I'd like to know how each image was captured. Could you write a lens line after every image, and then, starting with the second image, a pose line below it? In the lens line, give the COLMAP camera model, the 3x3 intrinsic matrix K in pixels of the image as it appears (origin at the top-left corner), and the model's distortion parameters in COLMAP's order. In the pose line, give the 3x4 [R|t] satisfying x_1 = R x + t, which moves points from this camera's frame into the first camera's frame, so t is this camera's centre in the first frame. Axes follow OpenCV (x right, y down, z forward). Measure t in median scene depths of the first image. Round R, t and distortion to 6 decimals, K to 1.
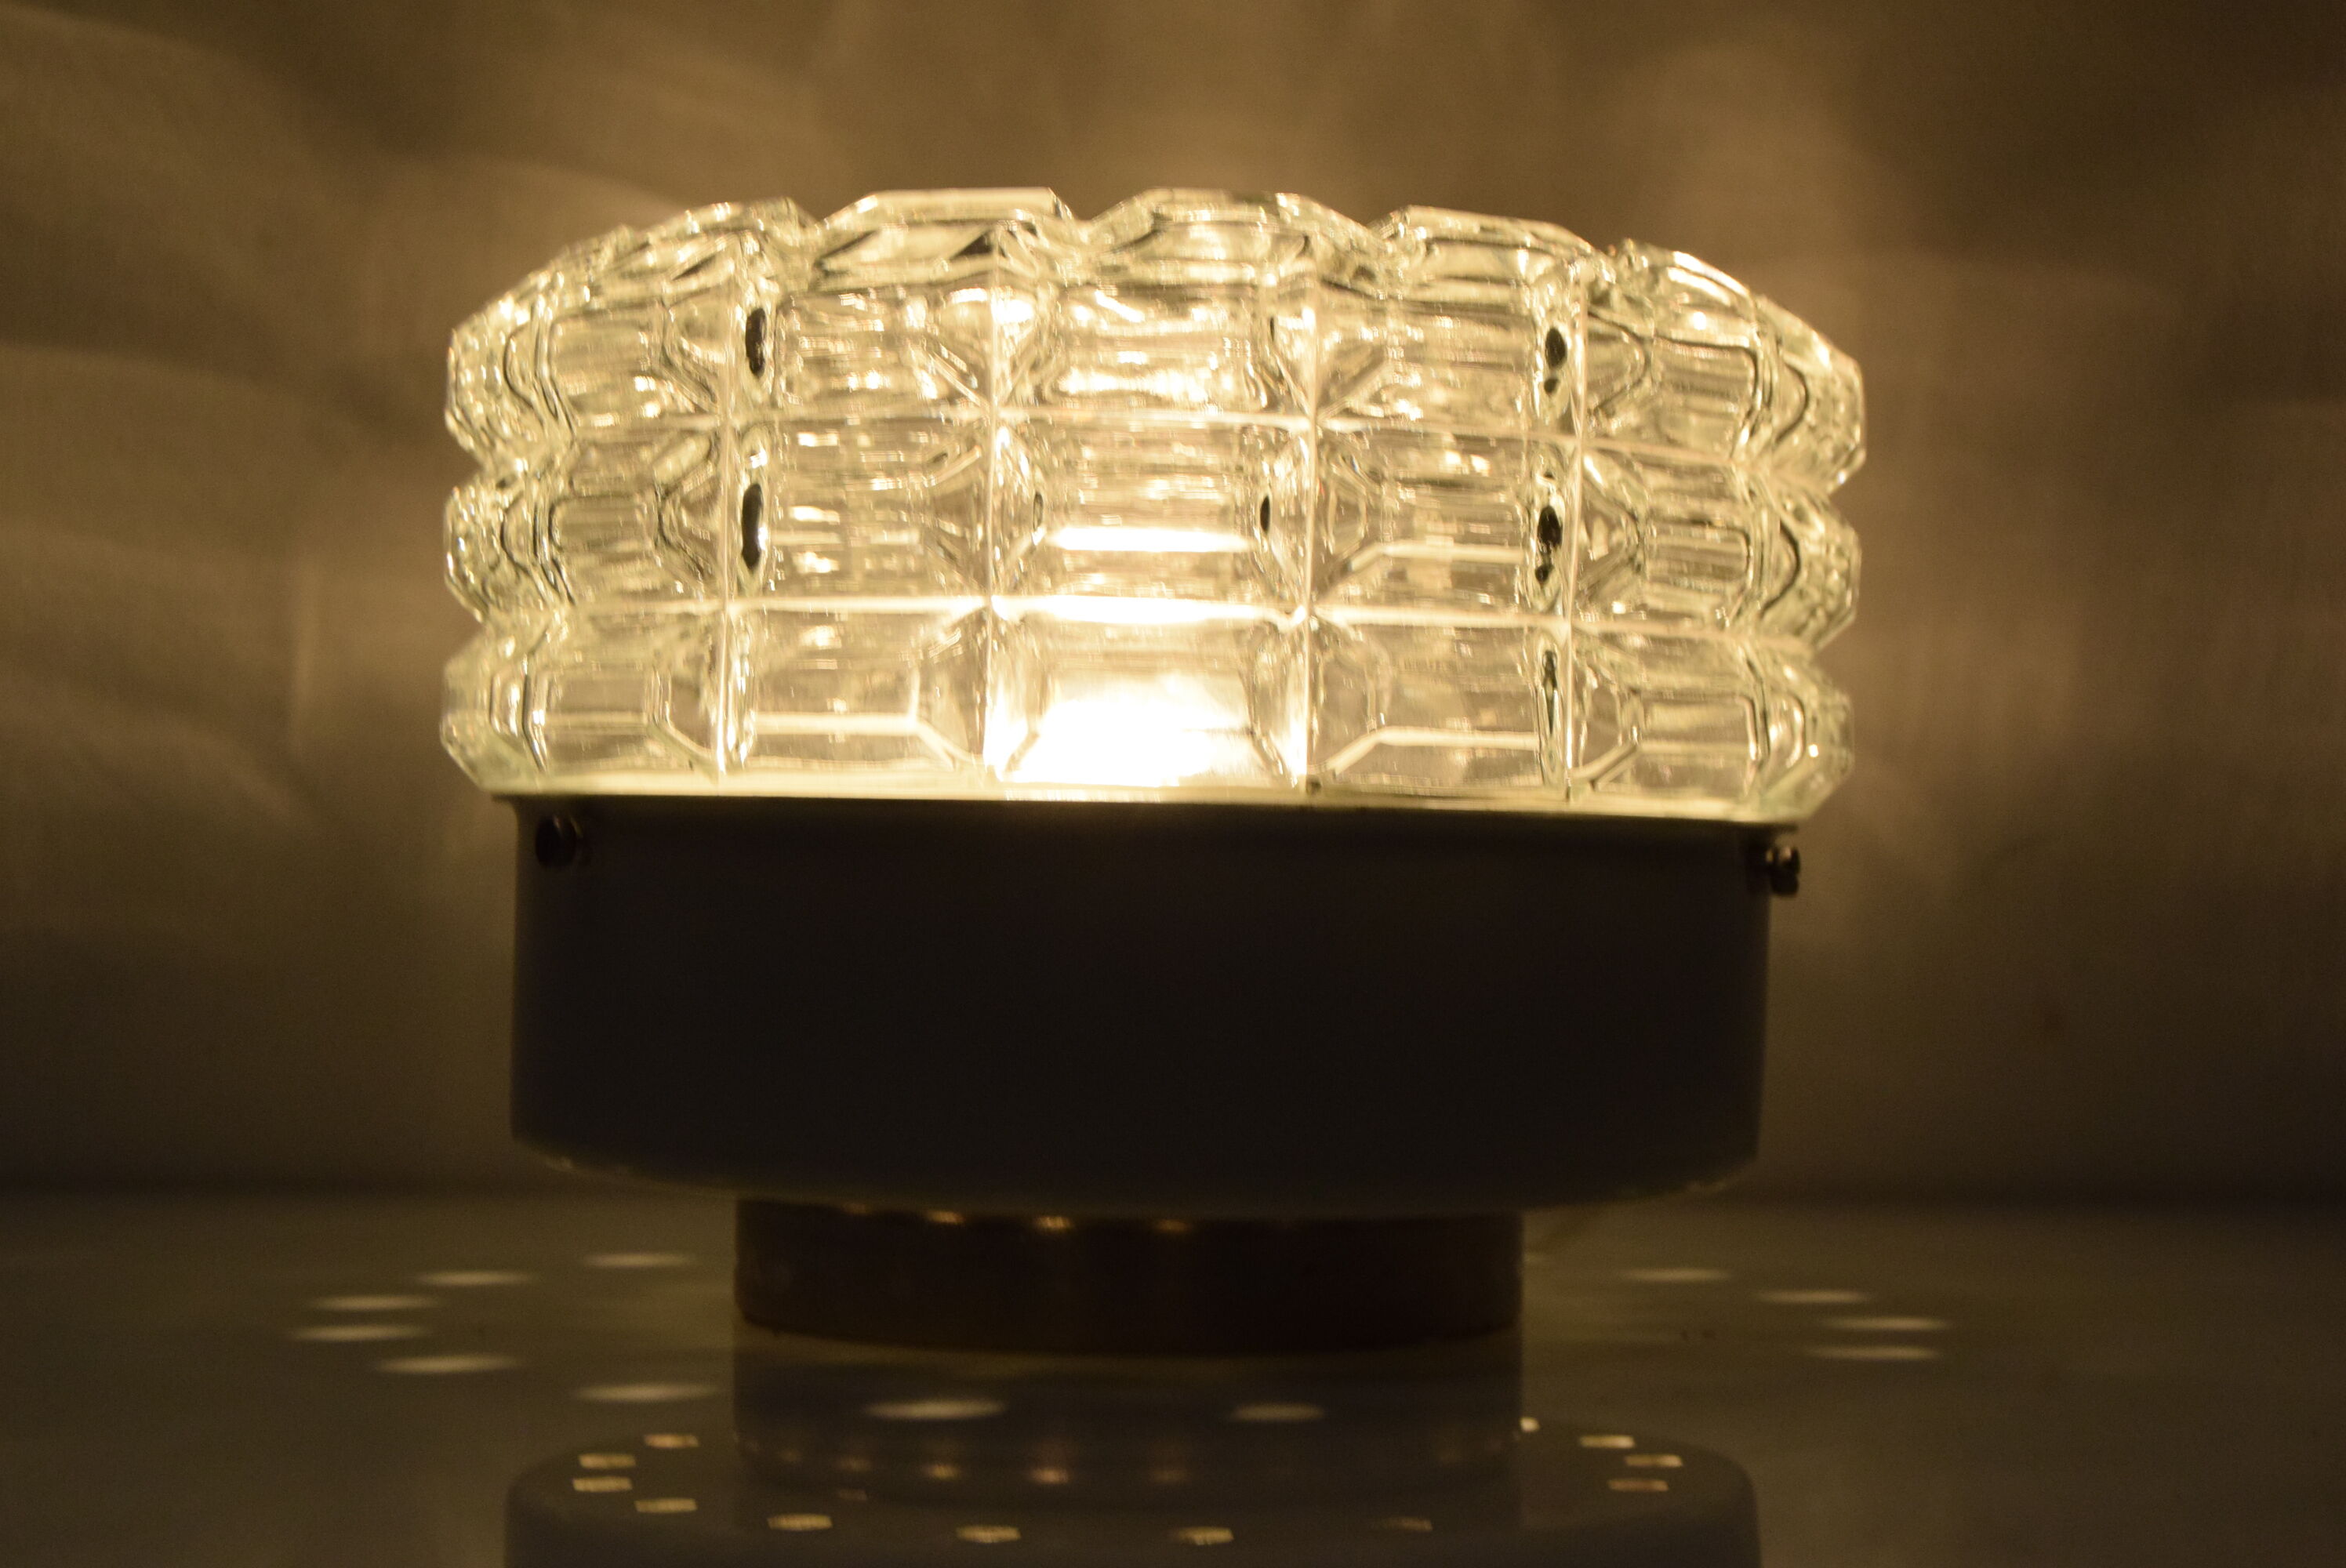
lens RADIAL K [[3416.7, 0, 1173.0], [0, 3416.7, 784.0], [0, 0, 1]] dist [-0.014629, 0.017307]
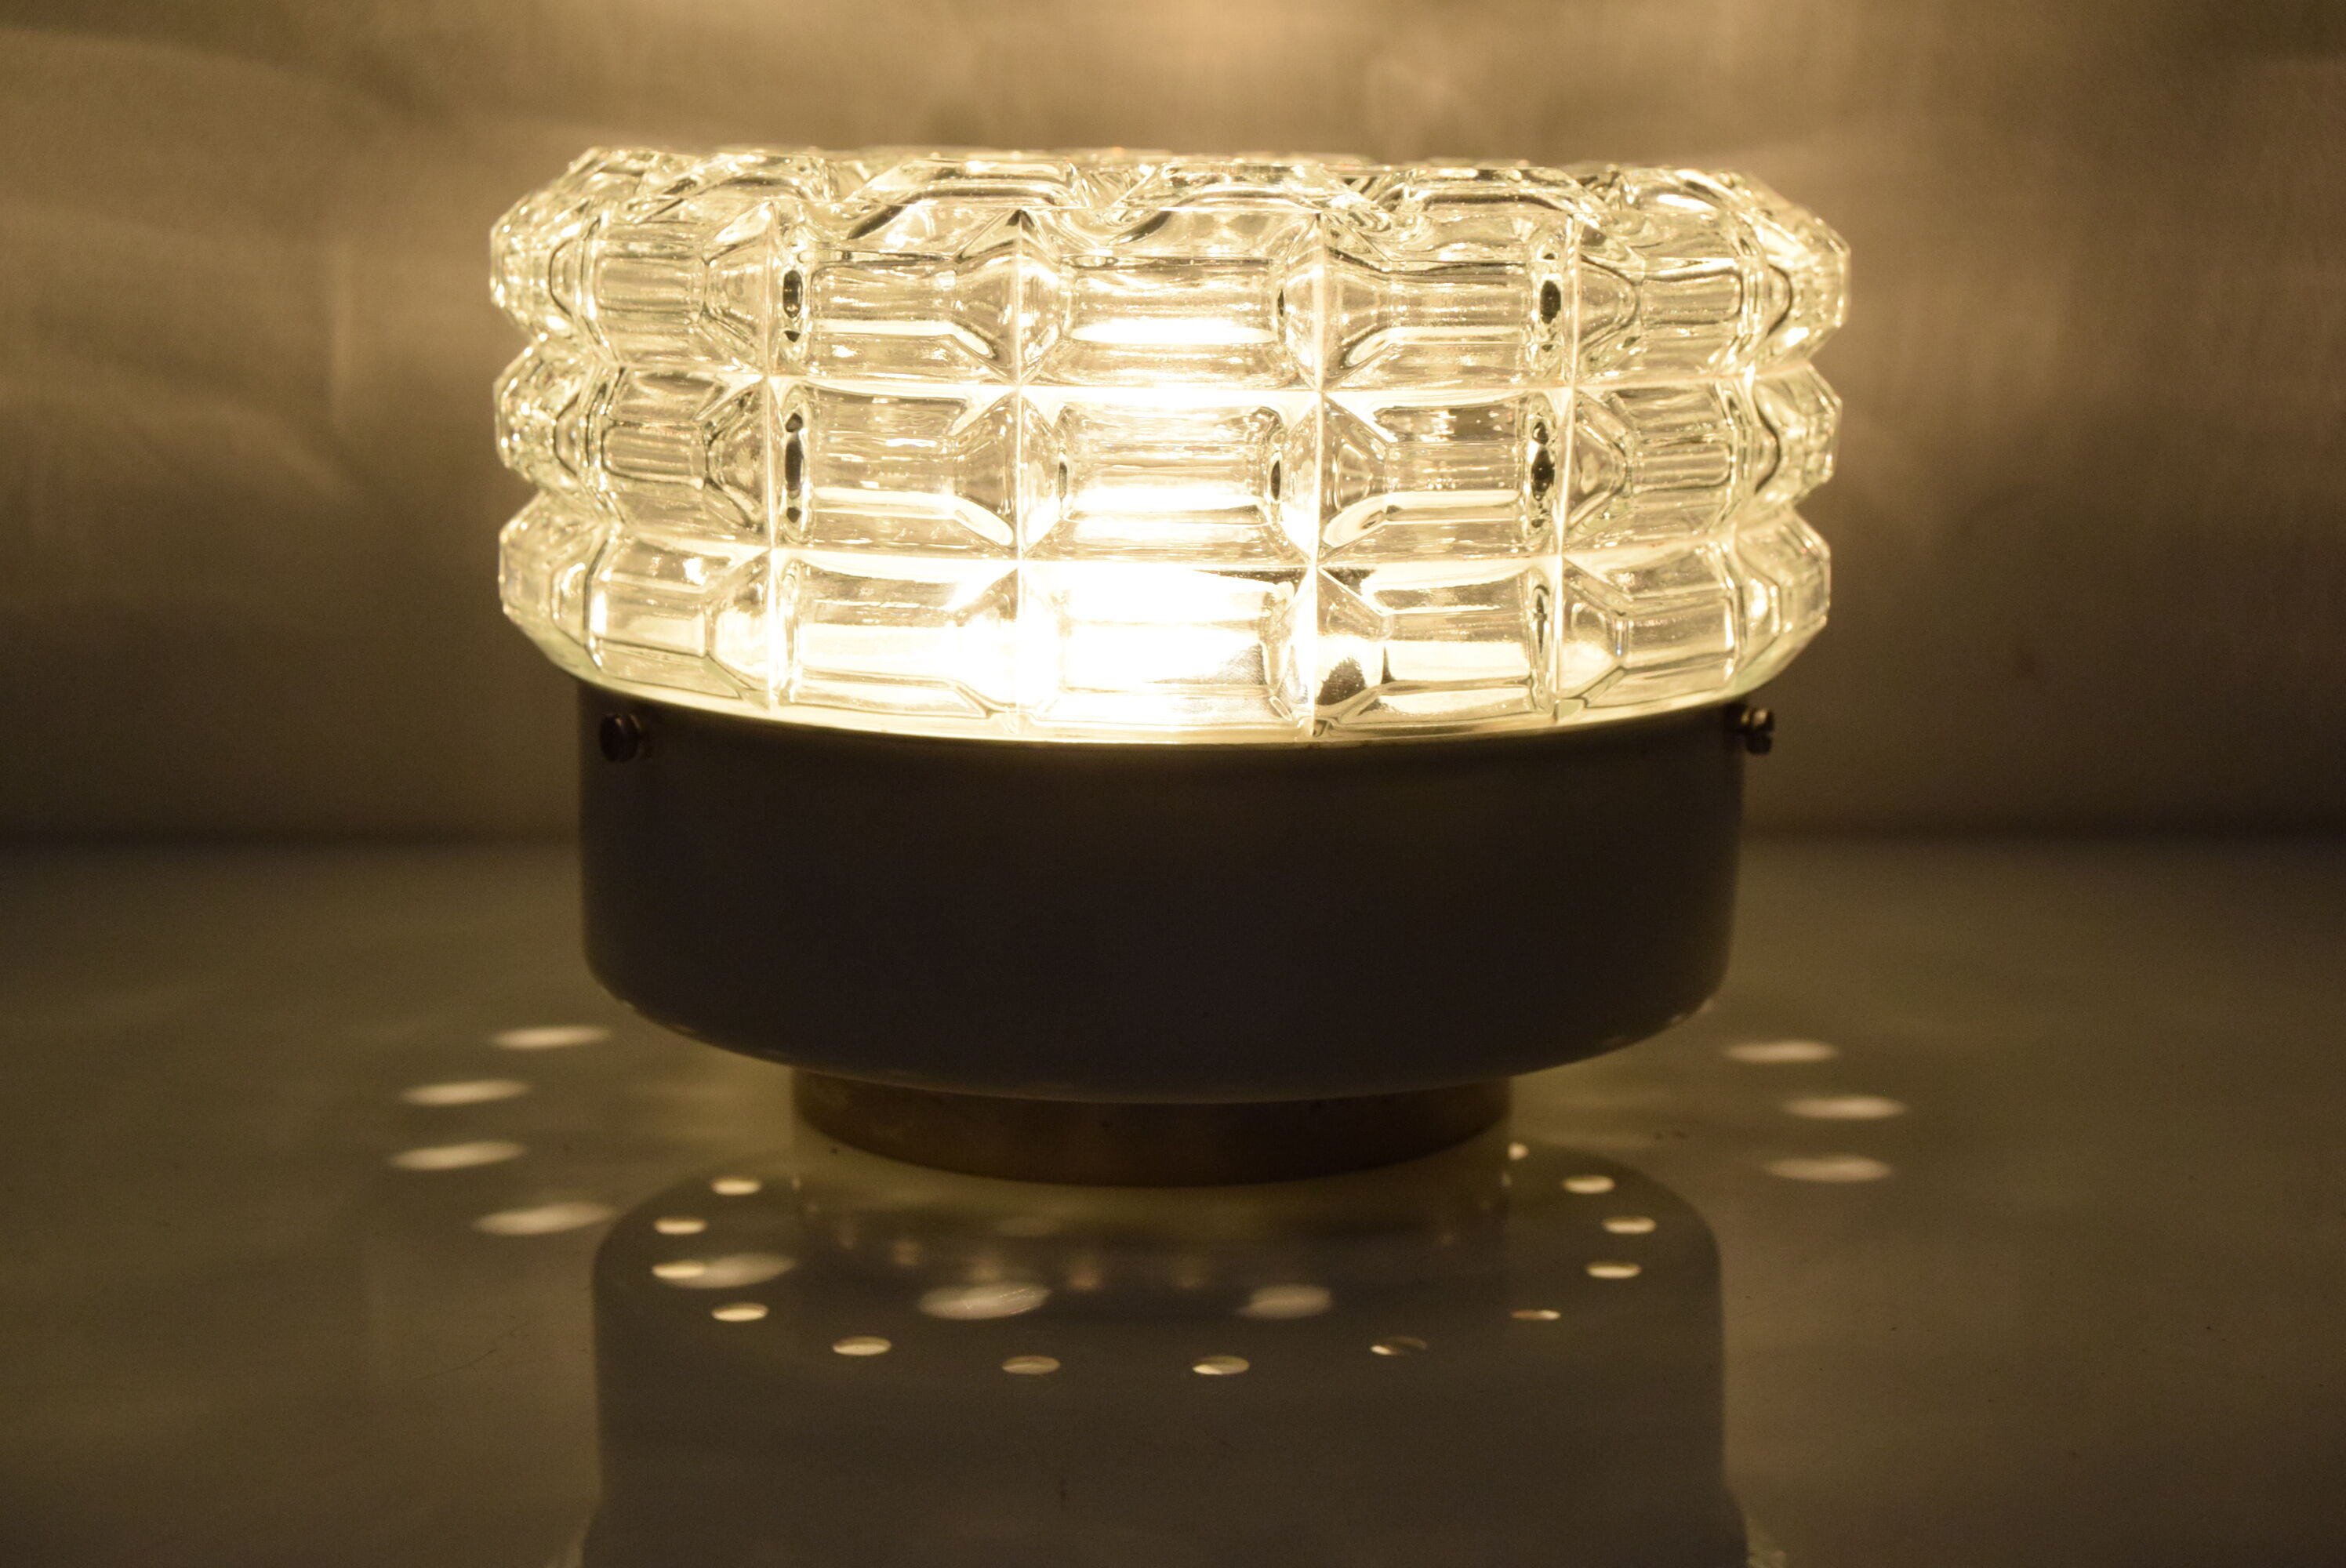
lens RADIAL K [[3416.7, 0, 1173.0], [0, 3416.7, 784.0], [0, 0, 1]] dist [-0.014629, 0.017307]
pose [[0.999969, -0.007325, -0.003033, -0.002289], [0.007782, 0.980029, 0.198701, -0.173313], [0.001517, -0.198718, 0.980056, -0.057615]]
